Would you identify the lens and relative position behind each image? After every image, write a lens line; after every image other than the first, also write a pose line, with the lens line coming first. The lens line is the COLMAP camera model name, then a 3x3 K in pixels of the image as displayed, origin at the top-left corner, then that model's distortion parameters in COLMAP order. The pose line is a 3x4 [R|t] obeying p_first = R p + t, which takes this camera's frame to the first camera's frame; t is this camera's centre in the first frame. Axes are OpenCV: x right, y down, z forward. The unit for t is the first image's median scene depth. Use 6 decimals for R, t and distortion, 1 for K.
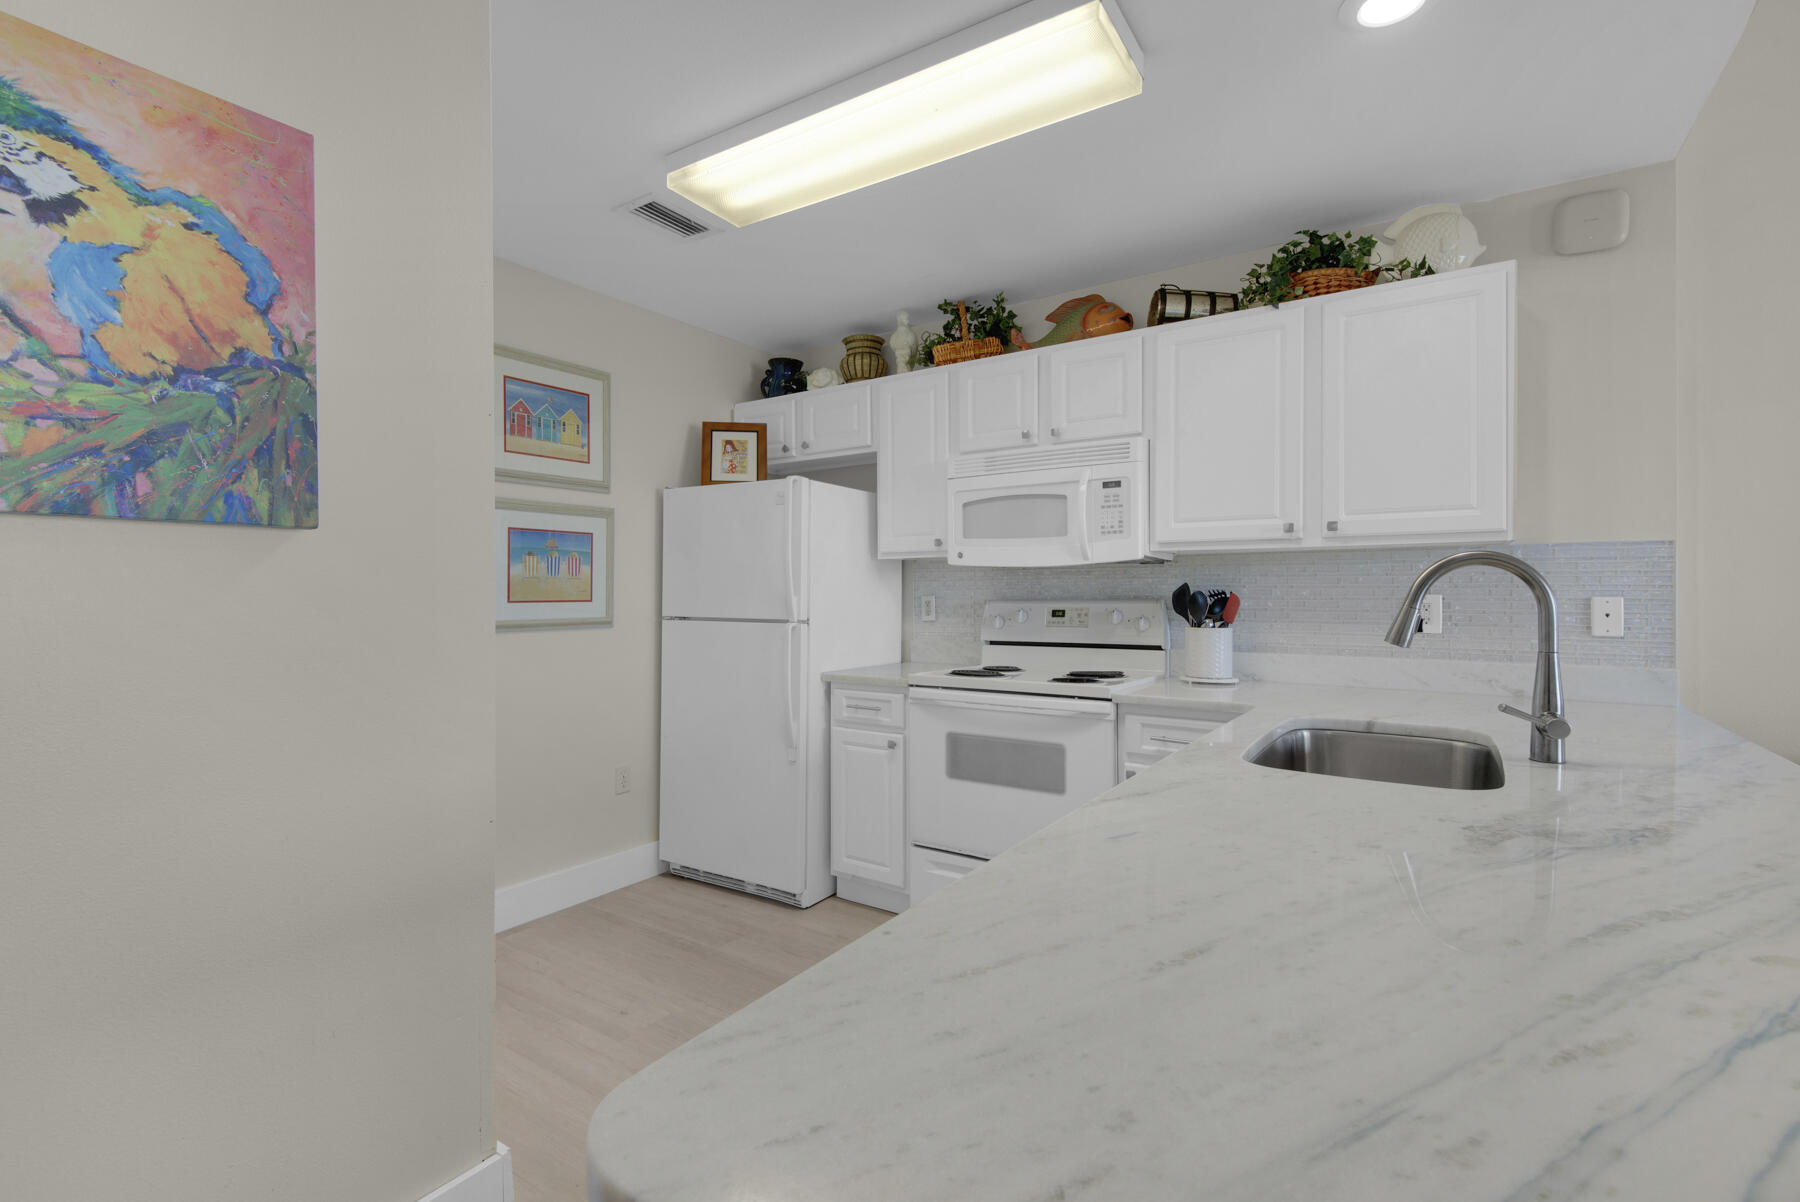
lens RADIAL K [[812.7, 0, 895.8], [0, 812.7, 598.4], [0, 0, 1]] dist [0.017261, -0.011438]
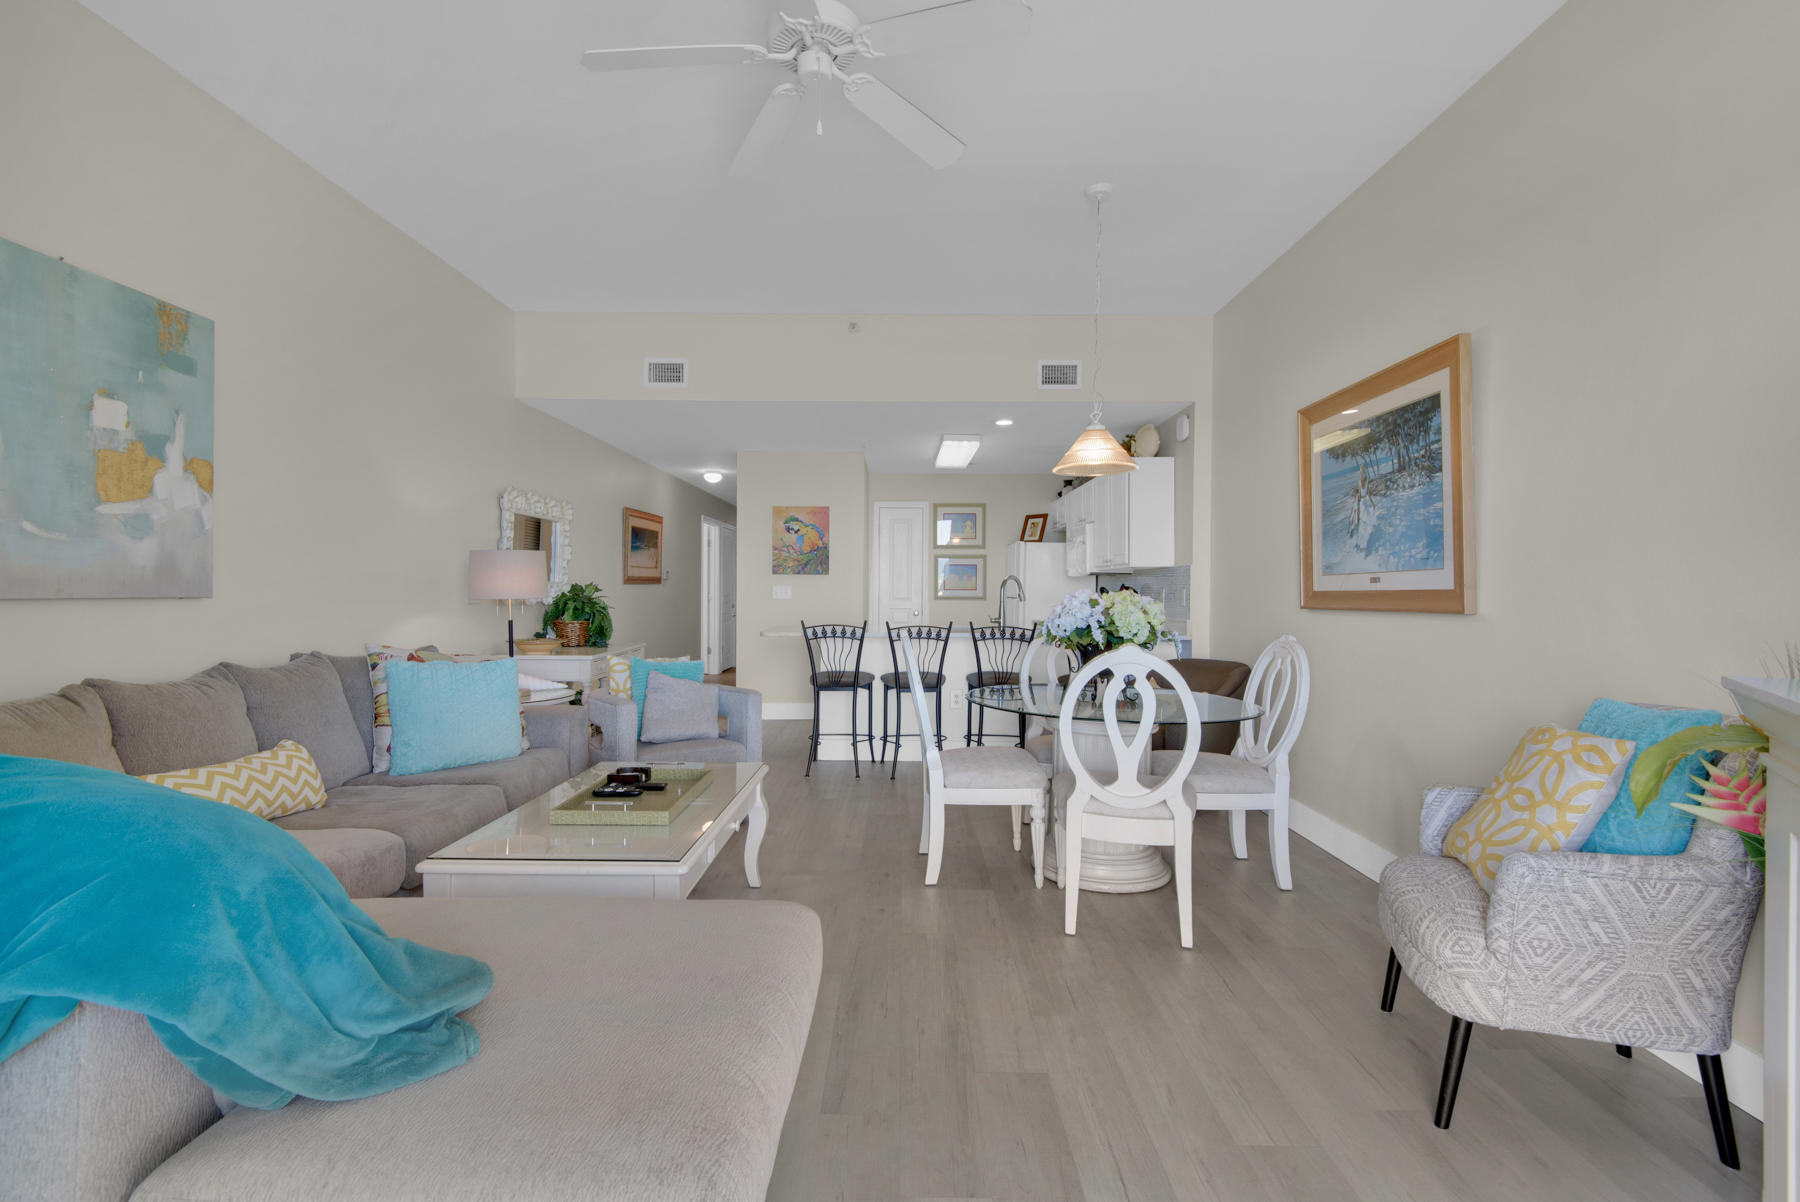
lens RADIAL K [[812.7, 0, 889.7], [0, 812.7, 598.1], [0, 0, 1]] dist [0.017261, -0.011438]
pose [[0.547434, 0.014149, -0.836730, 2.274339], [-0.013423, 0.999877, 0.008126, 0.015565], [0.836742, 0.006783, 0.547556, -0.931013]]
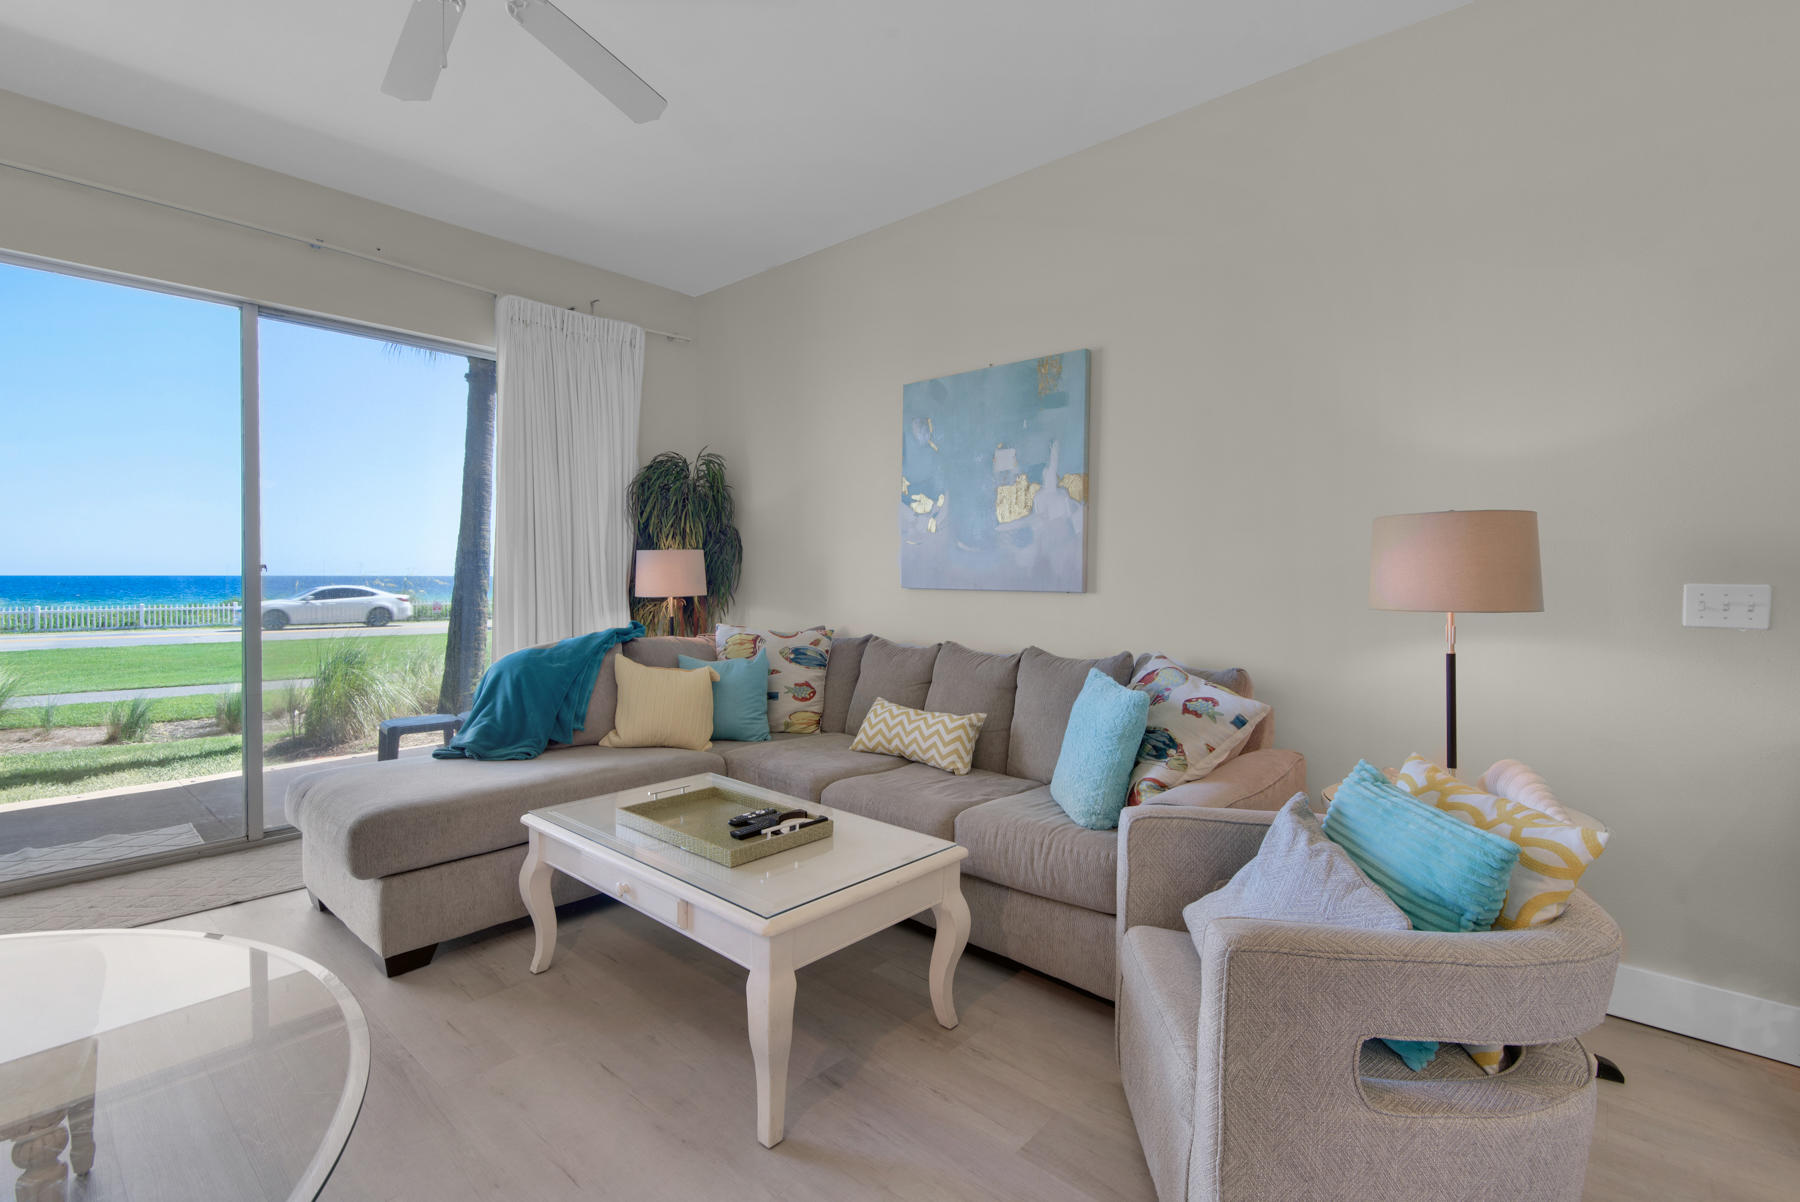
lens RADIAL K [[812.7, 0, 889.5], [0, 812.7, 588.8], [0, 0, 1]] dist [0.017261, -0.011438]
pose [[-0.990511, -0.004399, 0.137361, 0.836785], [-0.000592, 0.999615, 0.027742, -0.006072], [-0.137430, 0.027397, -0.990132, 0.311144]]
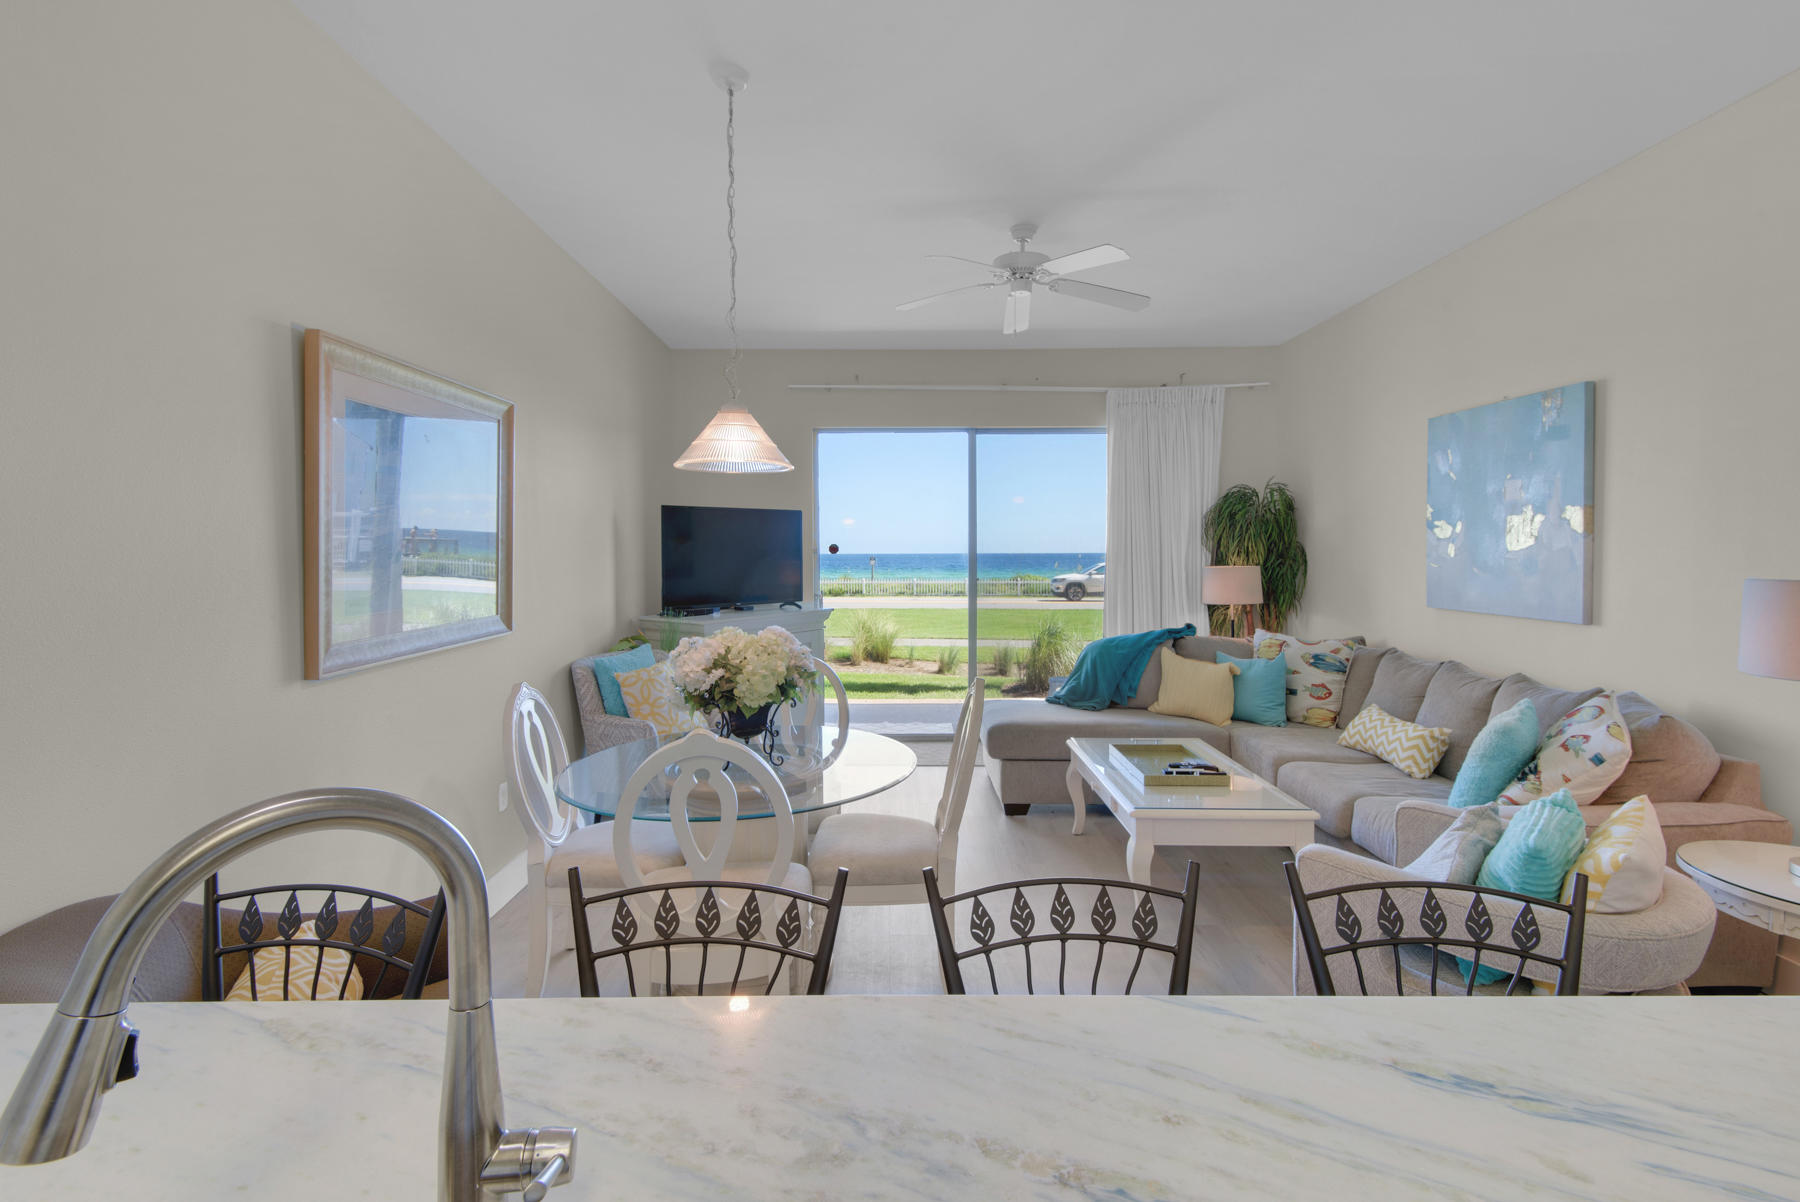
lens RADIAL K [[812.7, 0, 888.9], [0, 812.7, 565.3], [0, 0, 1]] dist [0.017261, -0.011438]
pose [[-0.555489, -0.011259, 0.831447, 0.204681], [0.011587, 0.999706, 0.021279, -0.105292], [-0.831443, 0.021454, -0.555196, 0.639810]]
